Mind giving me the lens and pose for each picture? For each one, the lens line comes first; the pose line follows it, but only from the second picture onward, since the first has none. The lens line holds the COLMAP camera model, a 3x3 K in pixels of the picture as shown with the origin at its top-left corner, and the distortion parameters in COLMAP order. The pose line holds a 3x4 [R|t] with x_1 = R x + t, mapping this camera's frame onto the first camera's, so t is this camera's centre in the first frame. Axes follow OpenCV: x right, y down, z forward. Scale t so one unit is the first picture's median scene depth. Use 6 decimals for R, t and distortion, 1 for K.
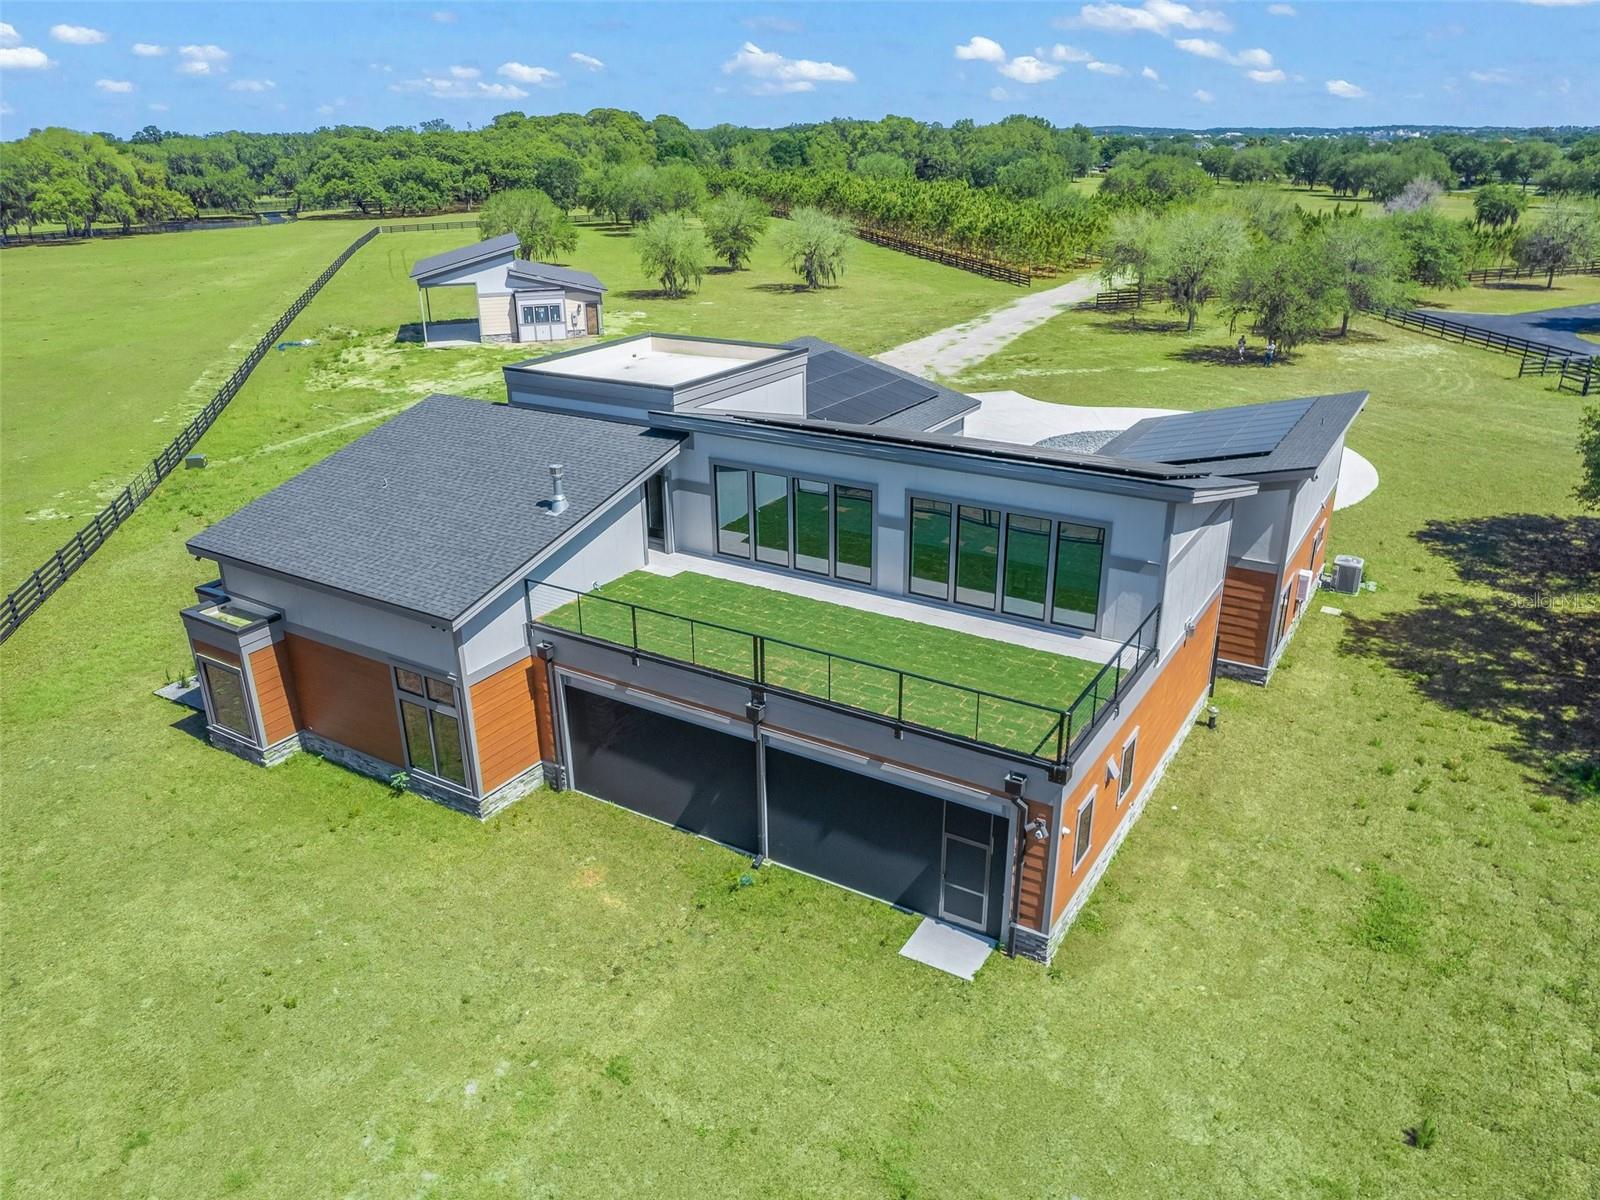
lens RADIAL K [[1162.2, 0, 795.9], [0, 1162.2, 593.4], [0, 0, 1]] dist [-0.073219, 0.054312]
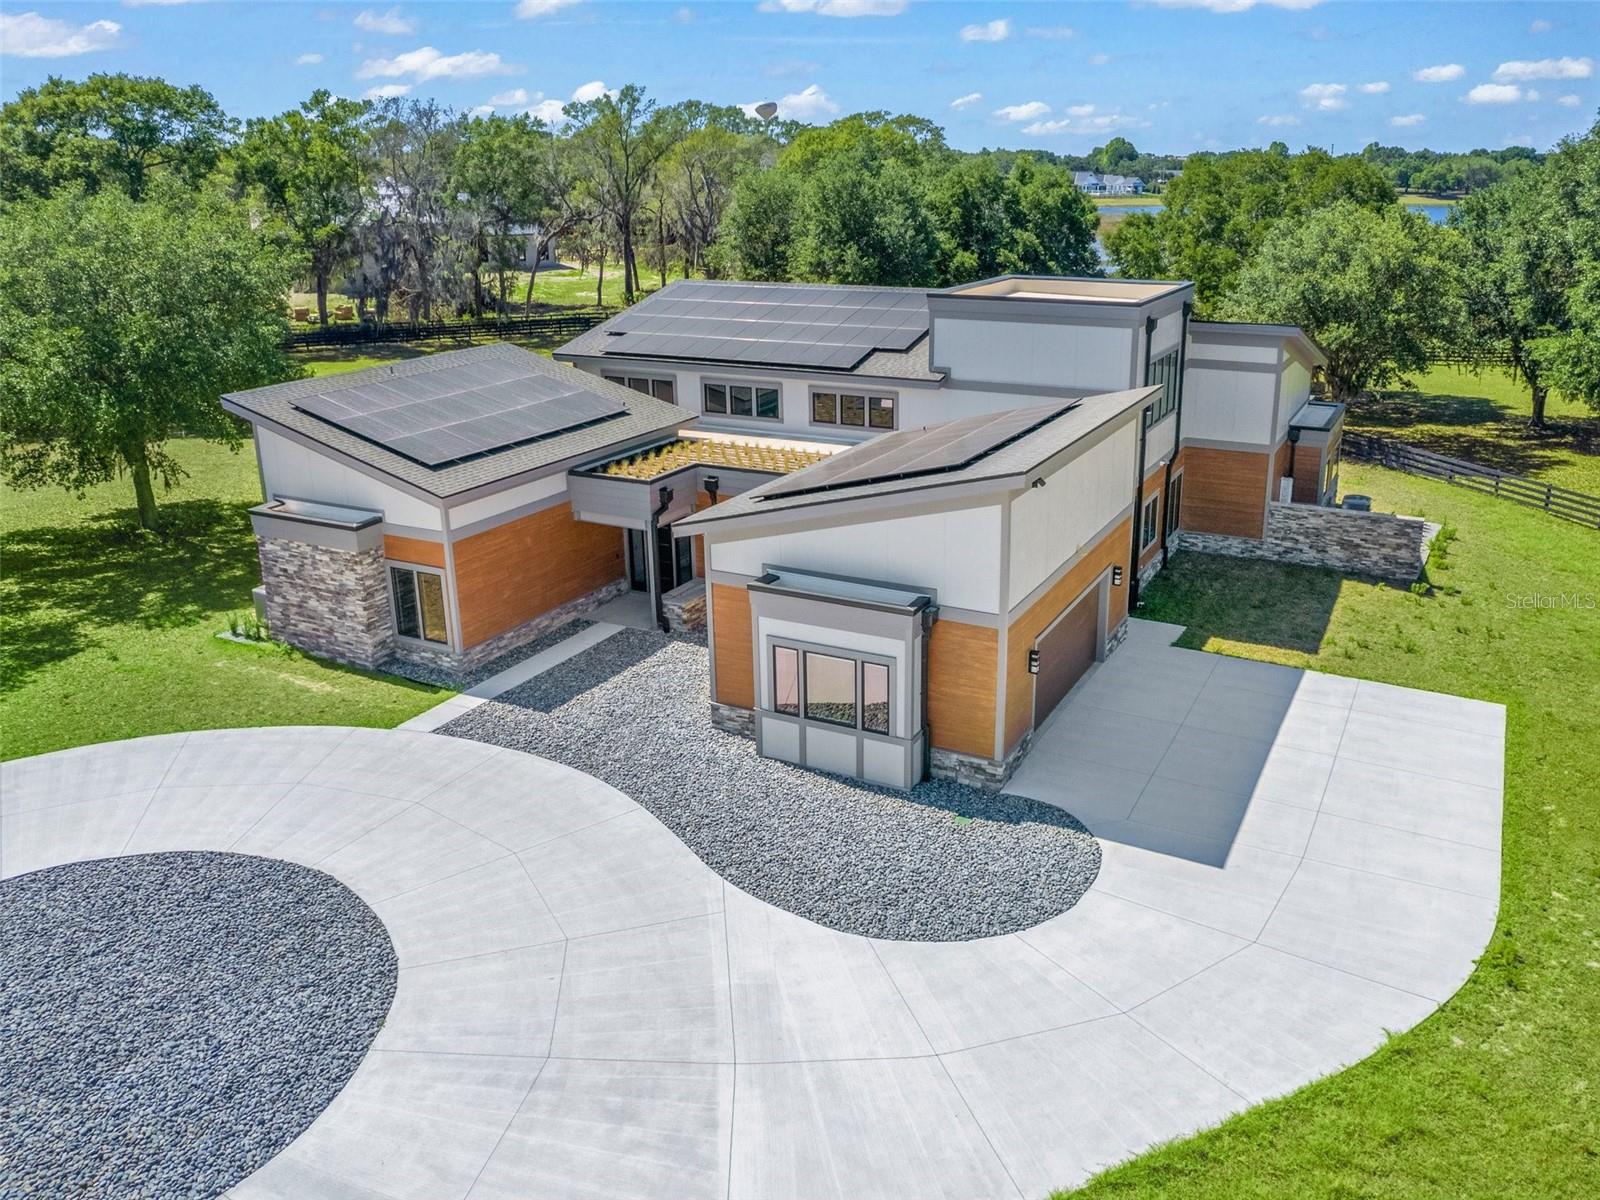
lens RADIAL K [[1269.2, 0, 860.5], [0, 1269.2, 510.7], [0, 0, 1]] dist [-0.053804, 0.004585]
pose [[-0.995750, 0.042799, -0.081550, 0.146725], [-0.015020, 0.798141, 0.602283, -0.661395], [0.090866, 0.600948, -0.794106, 1.838903]]
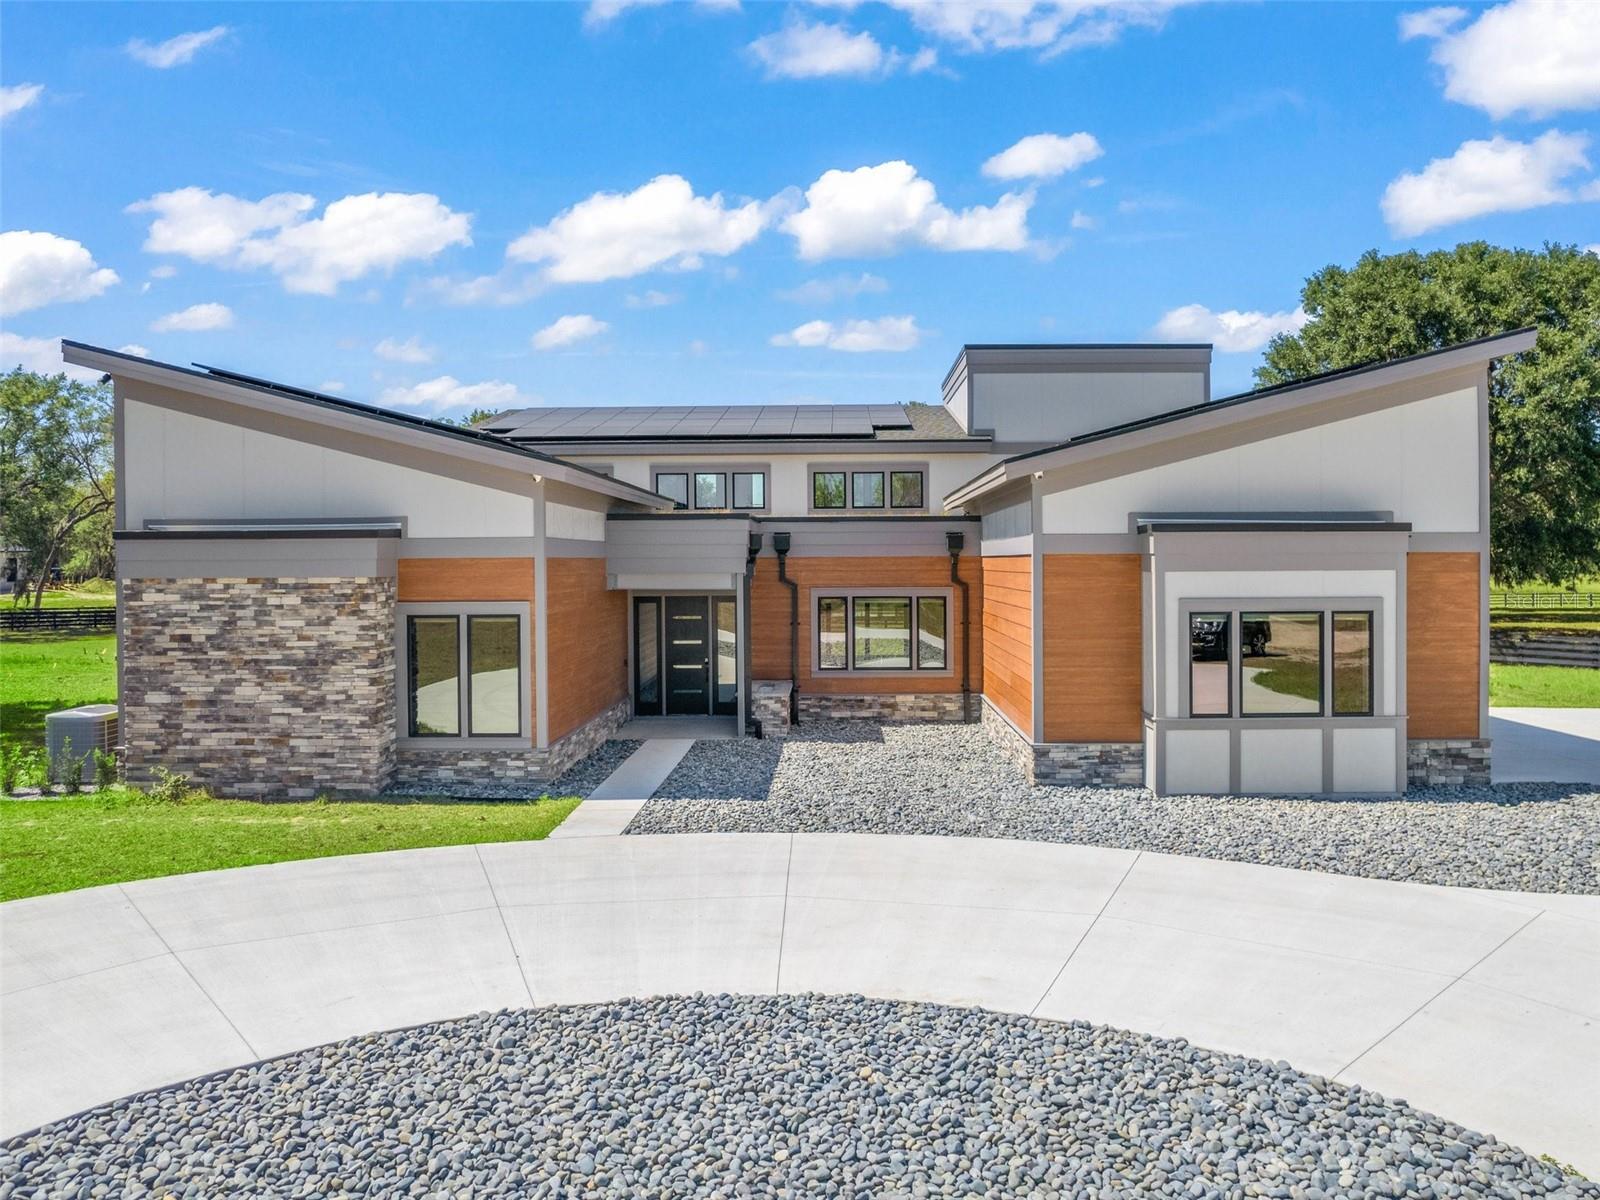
lens RADIAL K [[1162.2, 0, 825.3], [0, 1162.2, 548.1], [0, 0, 1]] dist [-0.073219, 0.054312]
pose [[-0.858805, 0.013998, -0.512111, 0.494492], [-0.175353, 0.931214, 0.319518, -0.308326], [0.481357, 0.364204, -0.797277, 1.590272]]
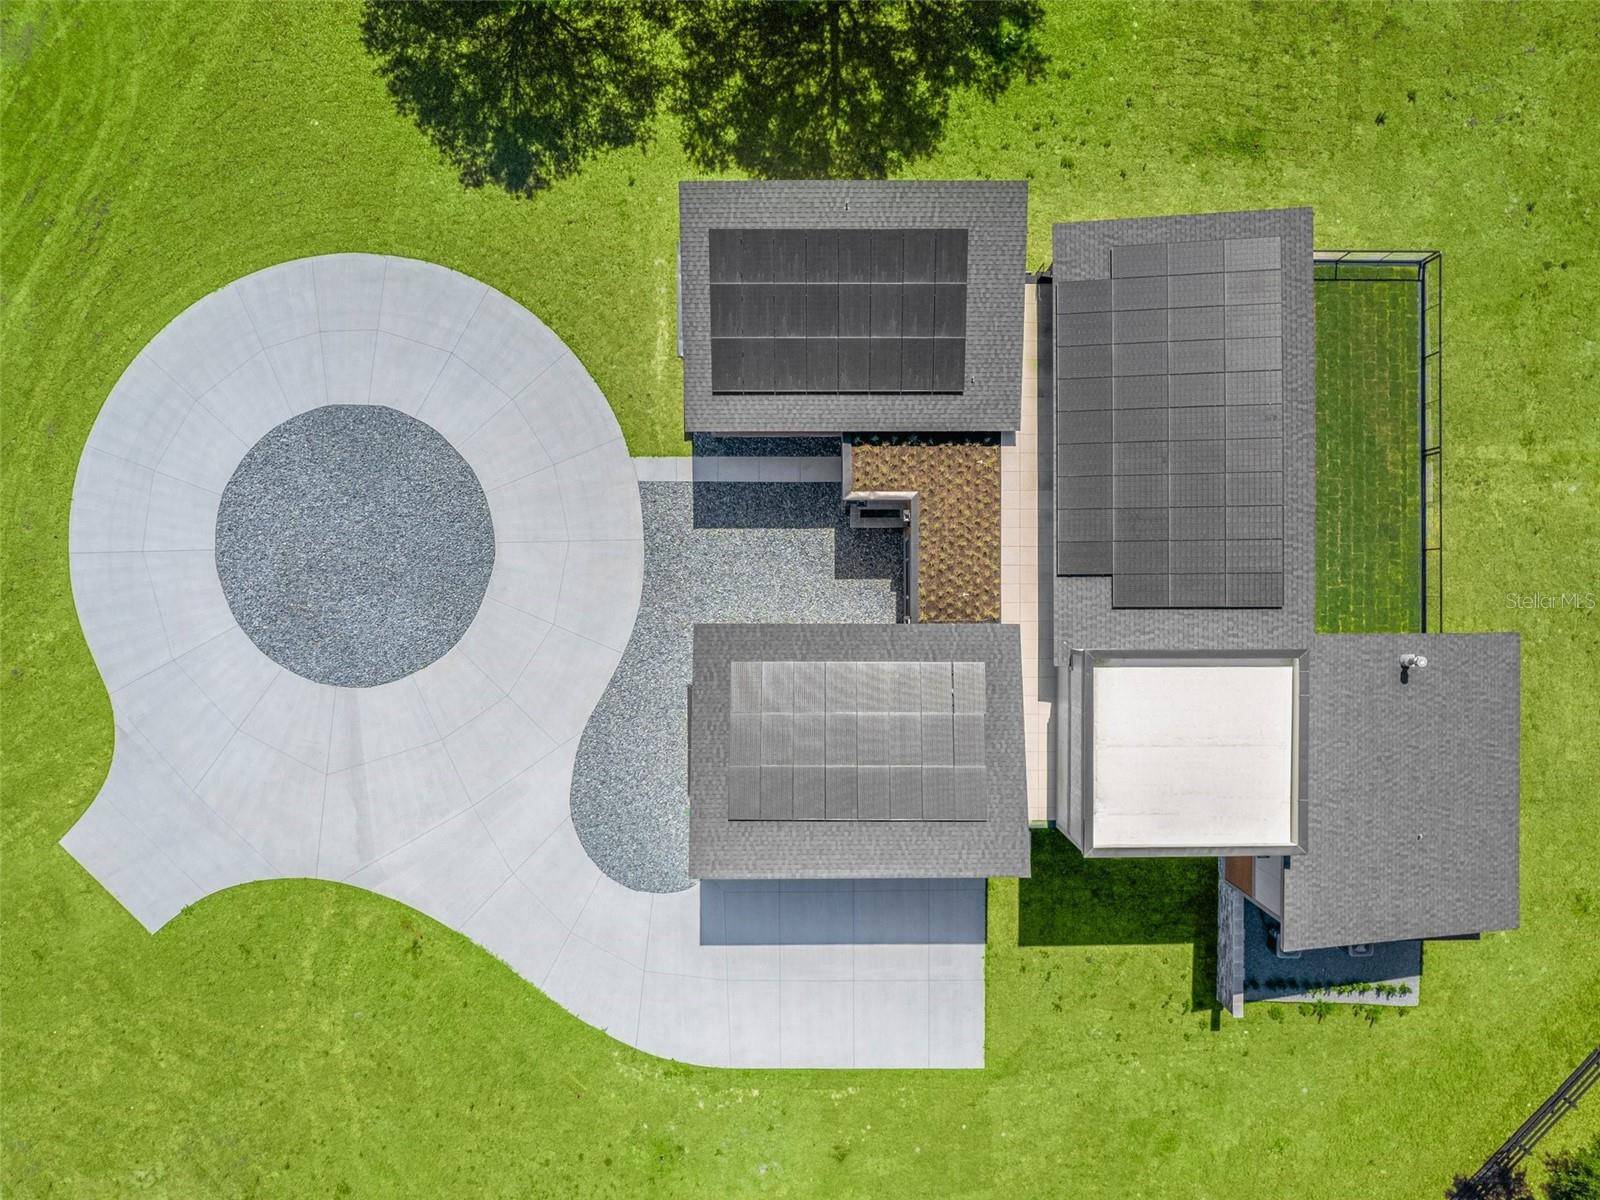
lens RADIAL K [[1162.2, 0, 827.2], [0, 1162.2, 587.8], [0, 0, 1]] dist [-0.073219, 0.054312]
pose [[-0.525735, -0.850573, 0.011336, 0.151134], [0.322990, -0.187275, 0.927688, -1.116778], [-0.786944, 0.491380, 0.373183, 0.749179]]
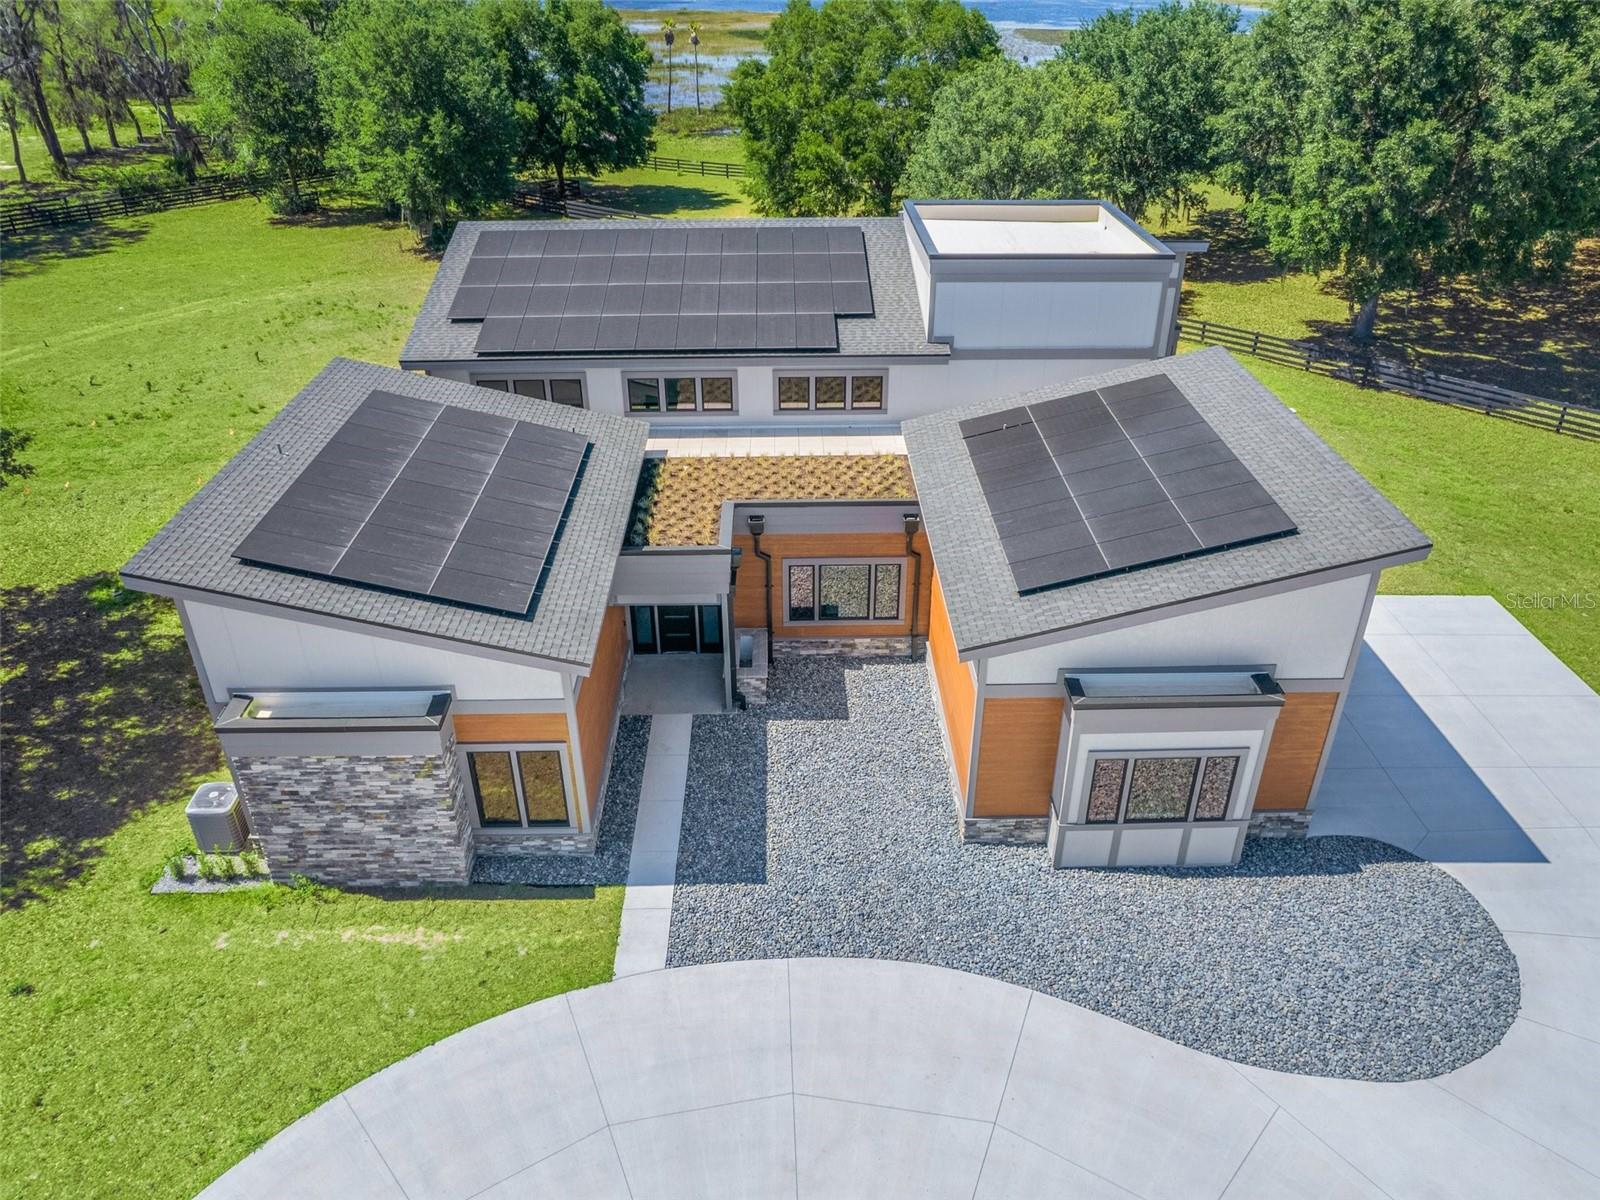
lens RADIAL K [[1162.2, 0, 802.6], [0, 1162.2, 566.9], [0, 0, 1]] dist [-0.073219, 0.054312]
pose [[-0.840333, 0.274329, -0.467530, 0.504009], [-0.188721, 0.660474, 0.726745, -0.617090], [0.508159, 0.698940, -0.503247, 1.455208]]
